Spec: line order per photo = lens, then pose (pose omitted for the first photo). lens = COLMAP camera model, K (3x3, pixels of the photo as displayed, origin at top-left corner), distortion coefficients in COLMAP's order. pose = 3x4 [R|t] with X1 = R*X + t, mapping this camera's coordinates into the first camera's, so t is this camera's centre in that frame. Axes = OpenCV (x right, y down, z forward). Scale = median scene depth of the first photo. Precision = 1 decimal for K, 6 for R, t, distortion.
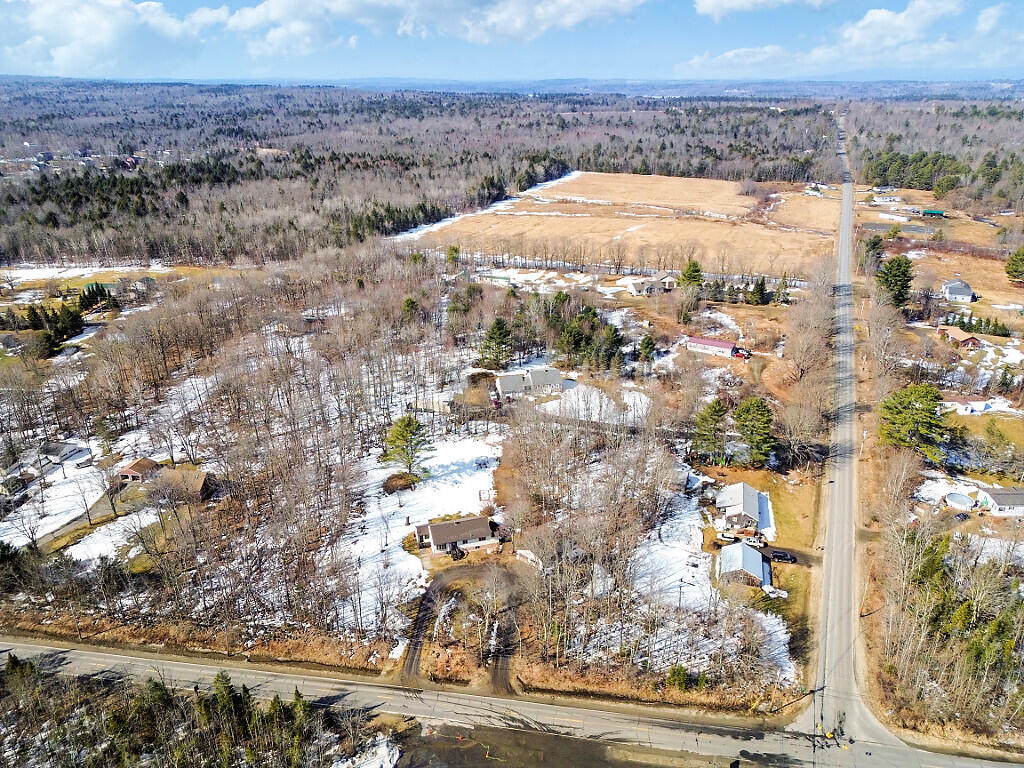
lens RADIAL K [[702.0, 0, 516.3], [0, 702.0, 405.2], [0, 0, 1]] dist [0.058447, -0.039378]
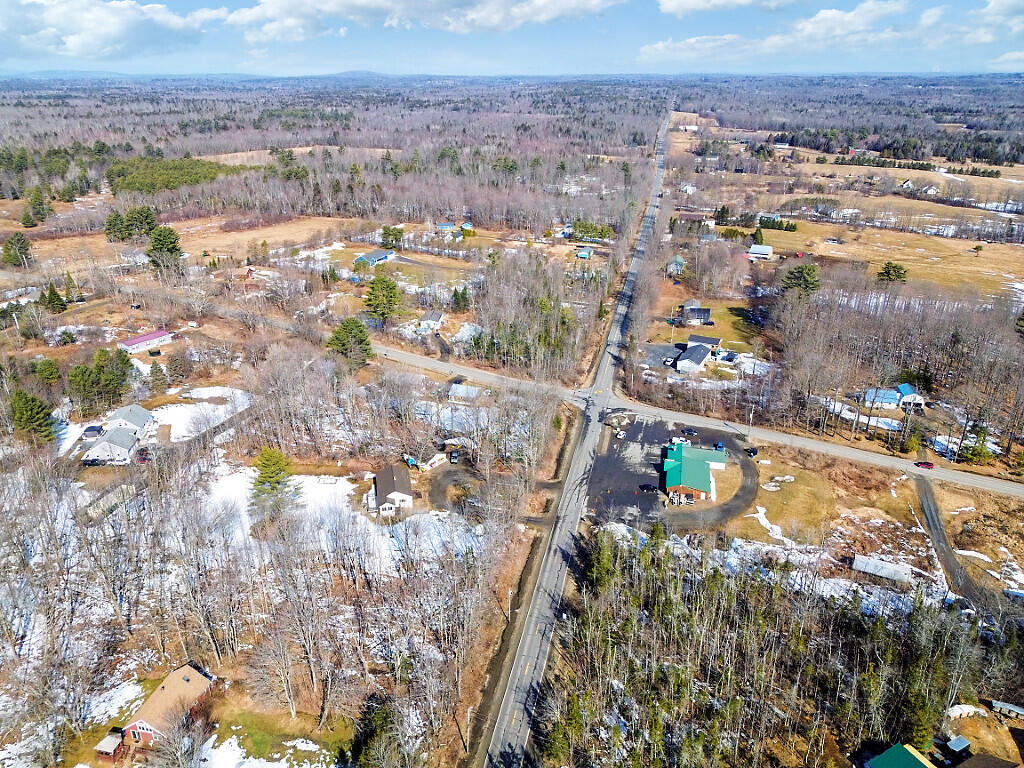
lens RADIAL K [[718.8, 0, 514.8], [0, 718.8, 383.2], [0, 0, 1]] dist [0.062388, -0.056305]
pose [[0.063958, -0.392247, 0.917634, -0.855202], [0.419752, 0.844796, 0.331856, -0.205743], [-0.905382, 0.363954, 0.218678, 0.431899]]
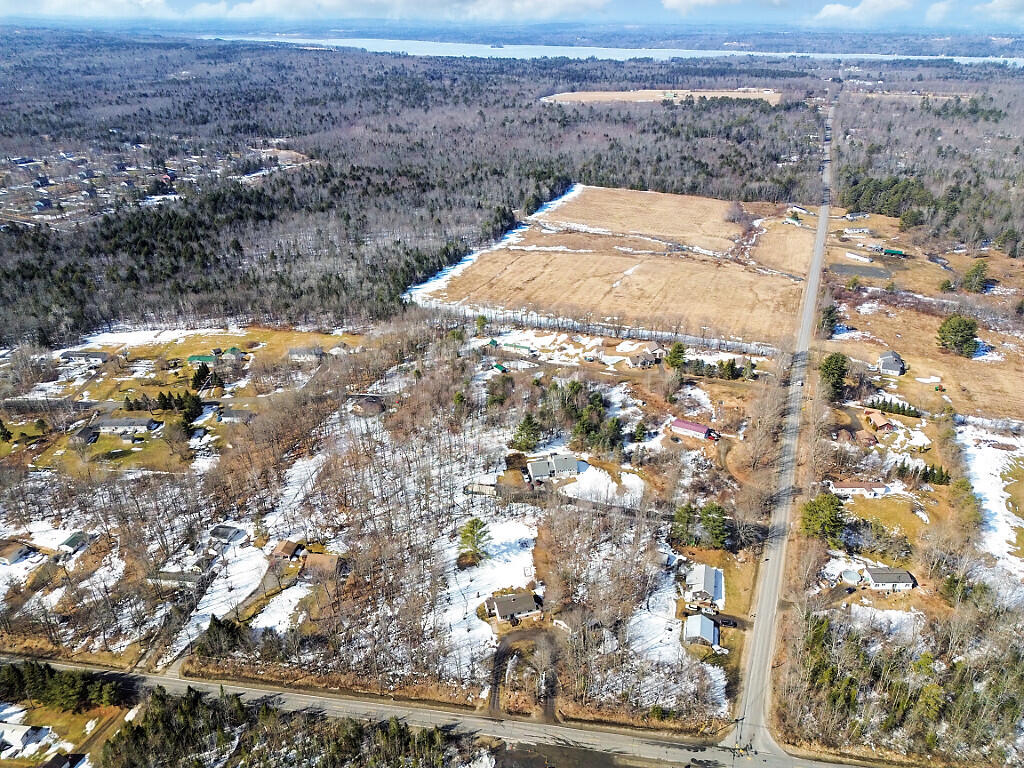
lens RADIAL K [[702.0, 0, 516.3], [0, 702.0, 405.2], [0, 0, 1]] dist [0.058447, -0.039378]
pose [[0.999961, -0.000112, 0.008836, -0.074851], [-0.000546, 0.997229, 0.074397, -0.294738], [-0.008819, -0.074399, 0.997190, -0.388605]]
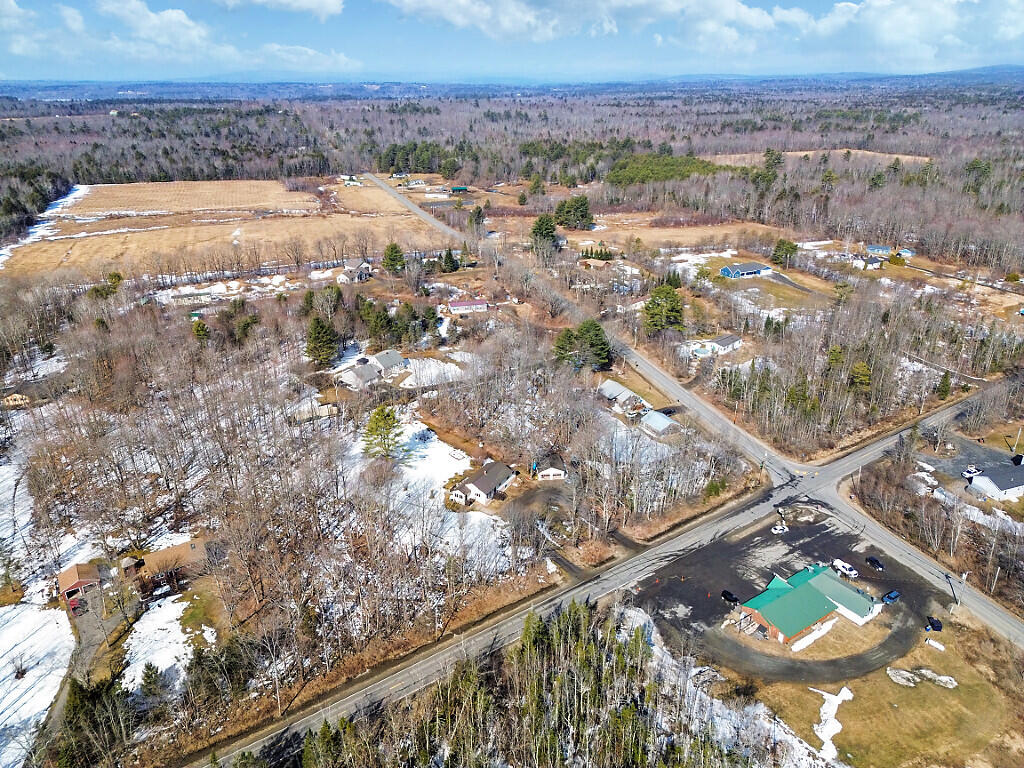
lens RADIAL K [[718.8, 0, 514.8], [0, 718.8, 383.2], [0, 0, 1]] dist [0.062388, -0.056305]
pose [[0.727524, -0.272247, 0.629755, -0.603221], [0.294175, 0.953024, 0.072153, -0.031615], [-0.619815, 0.132765, 0.773436, 0.048583]]
